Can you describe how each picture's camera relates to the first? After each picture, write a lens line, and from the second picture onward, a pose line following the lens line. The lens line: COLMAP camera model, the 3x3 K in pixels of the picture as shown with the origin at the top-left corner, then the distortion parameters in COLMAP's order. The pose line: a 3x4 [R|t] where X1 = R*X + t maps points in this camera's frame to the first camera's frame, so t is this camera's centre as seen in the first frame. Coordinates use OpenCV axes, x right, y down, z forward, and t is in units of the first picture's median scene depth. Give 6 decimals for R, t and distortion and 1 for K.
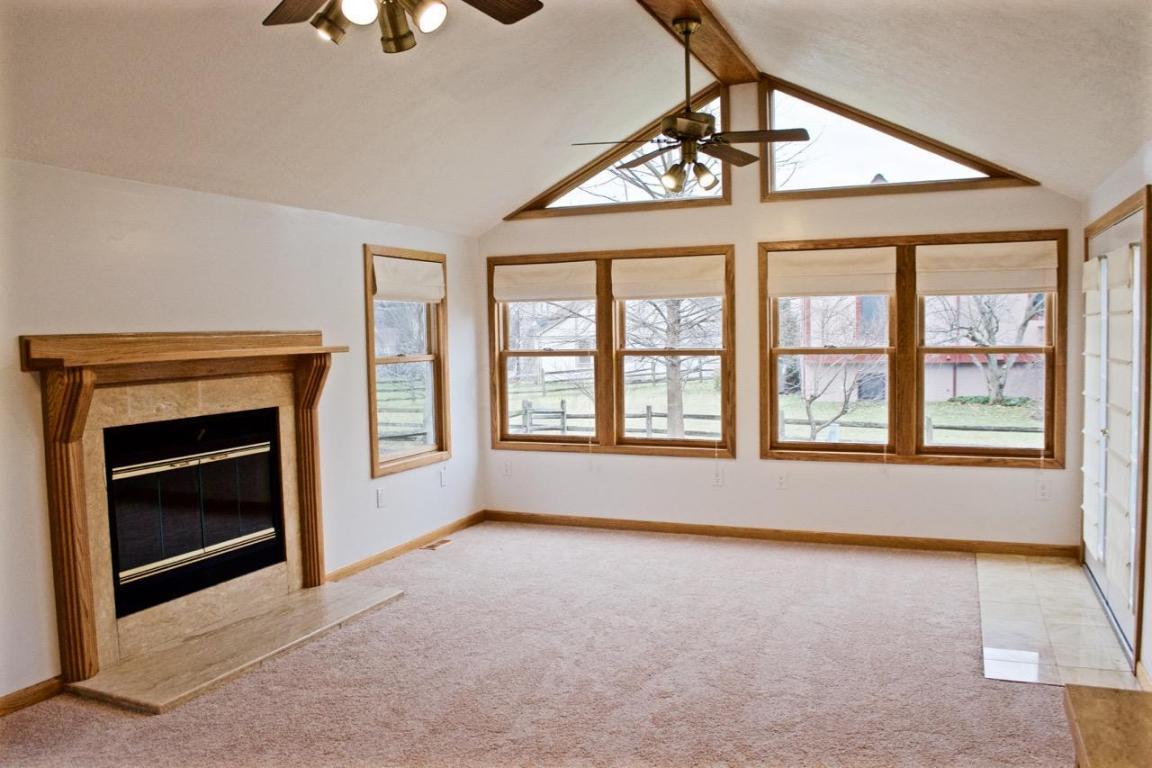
lens RADIAL K [[911.7, 0, 576.0], [0, 911.7, 384.0], [0, 0, 1]] dist [-0.071531, 0.002142]
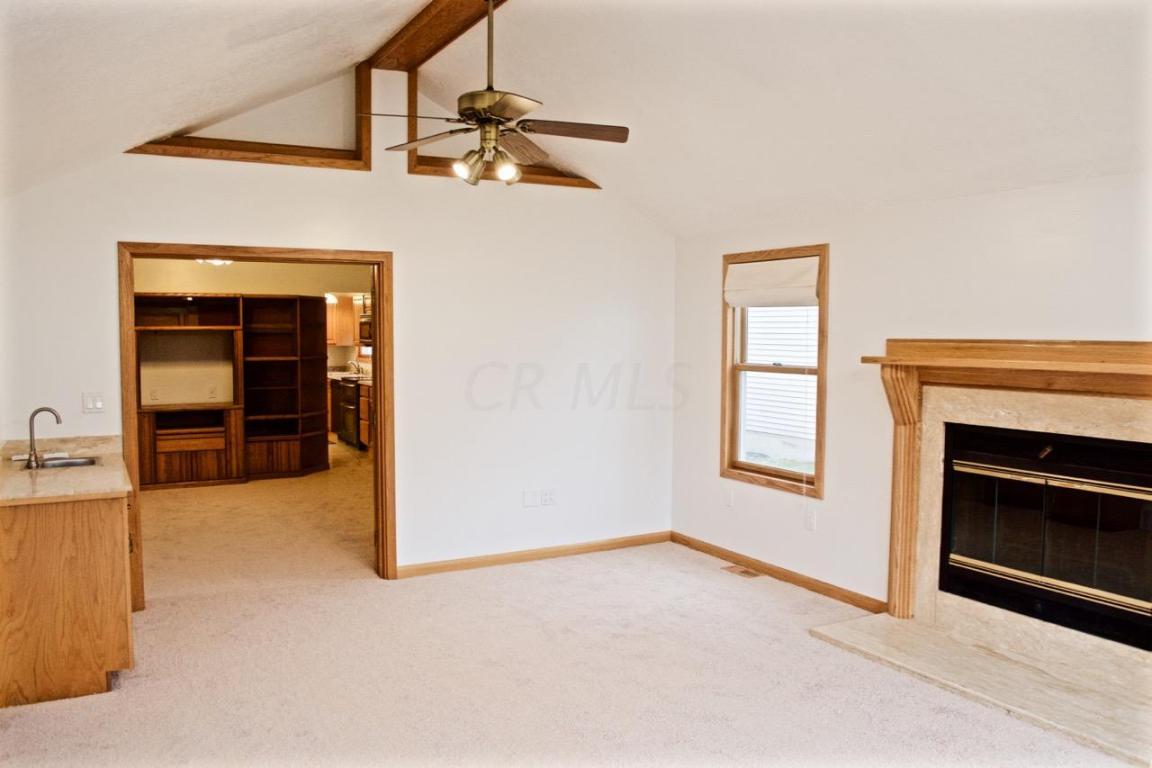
lens RADIAL K [[911.7, 0, 576.0], [0, 911.7, 384.0], [0, 0, 1]] dist [-0.071531, 0.002142]
pose [[-0.617351, 0.048518, -0.785190, 0.645974], [-0.051814, 0.993421, 0.102123, -0.088983], [0.784979, 0.103729, -0.610776, 1.285924]]
